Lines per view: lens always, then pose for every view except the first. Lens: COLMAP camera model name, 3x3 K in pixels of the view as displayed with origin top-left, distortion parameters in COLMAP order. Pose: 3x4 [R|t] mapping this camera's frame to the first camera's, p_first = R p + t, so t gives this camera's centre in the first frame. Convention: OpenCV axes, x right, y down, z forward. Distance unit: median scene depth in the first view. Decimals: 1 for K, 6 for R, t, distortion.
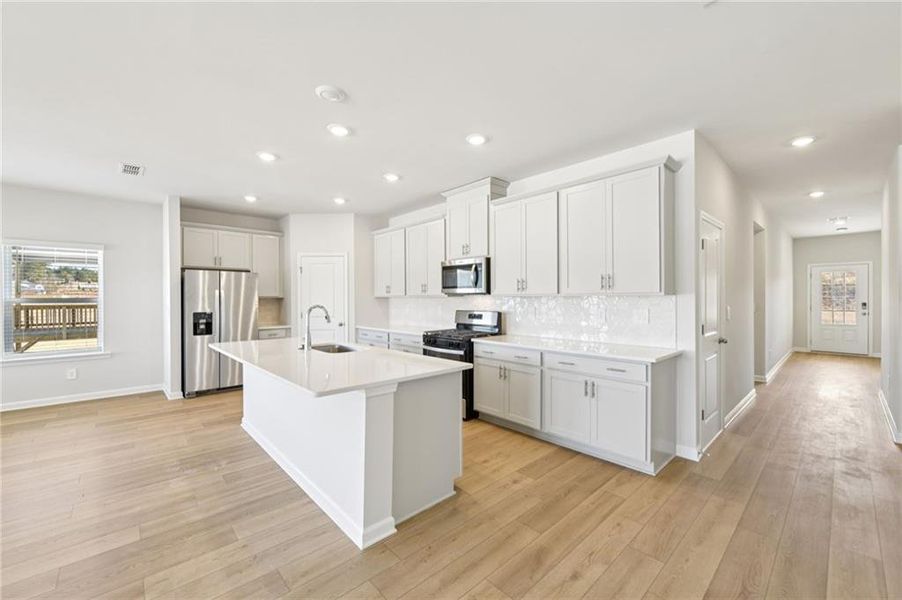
lens RADIAL K [[364.7, 0, 447.9], [0, 364.7, 295.0], [0, 0, 1]] dist [-0.002815, -0.000748]
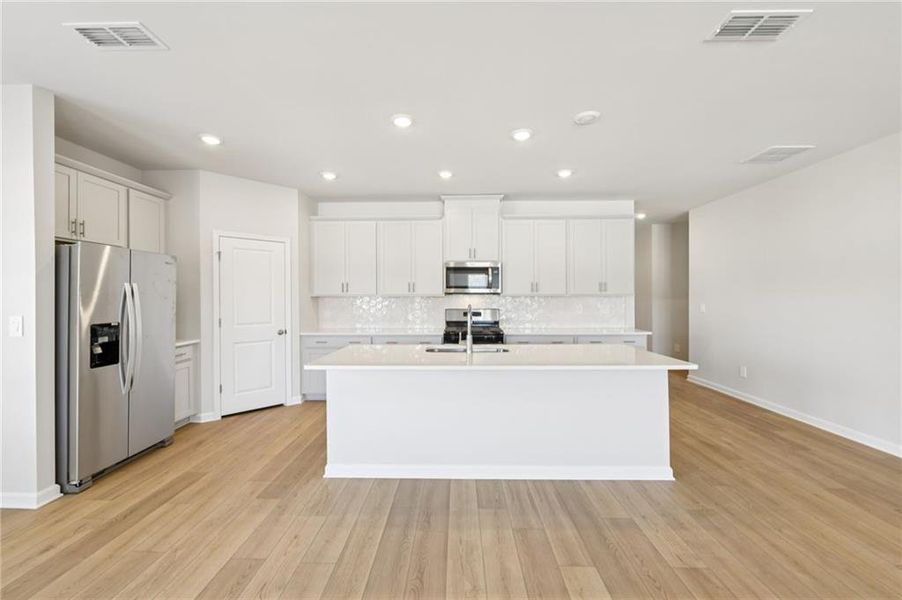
lens RADIAL K [[364.7, 0, 450.4], [0, 364.7, 297.3], [0, 0, 1]] dist [-0.002815, -0.000748]
pose [[0.690185, -0.000613, 0.723632, -0.790015], [-0.006770, 0.999950, 0.007305, 0.000413], [-0.723601, -0.009941, 0.690147, 0.289983]]
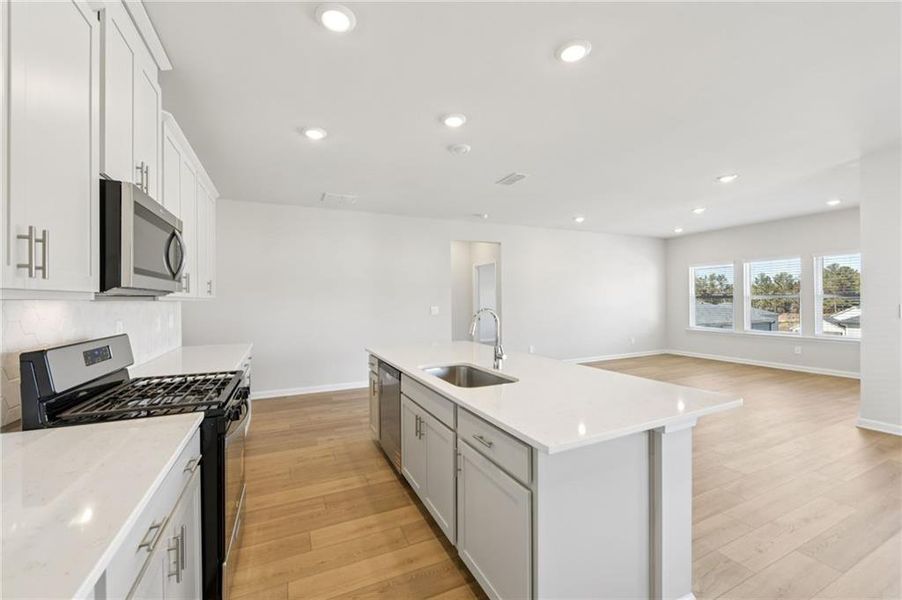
lens RADIAL K [[364.7, 0, 453.3], [0, 364.7, 298.8], [0, 0, 1]] dist [-0.002815, -0.000748]
pose [[-0.956604, 0.014627, 0.291024, -0.375064], [0.010955, 0.999839, -0.014240, 0.012967], [-0.291186, -0.010434, -0.956610, 1.263811]]
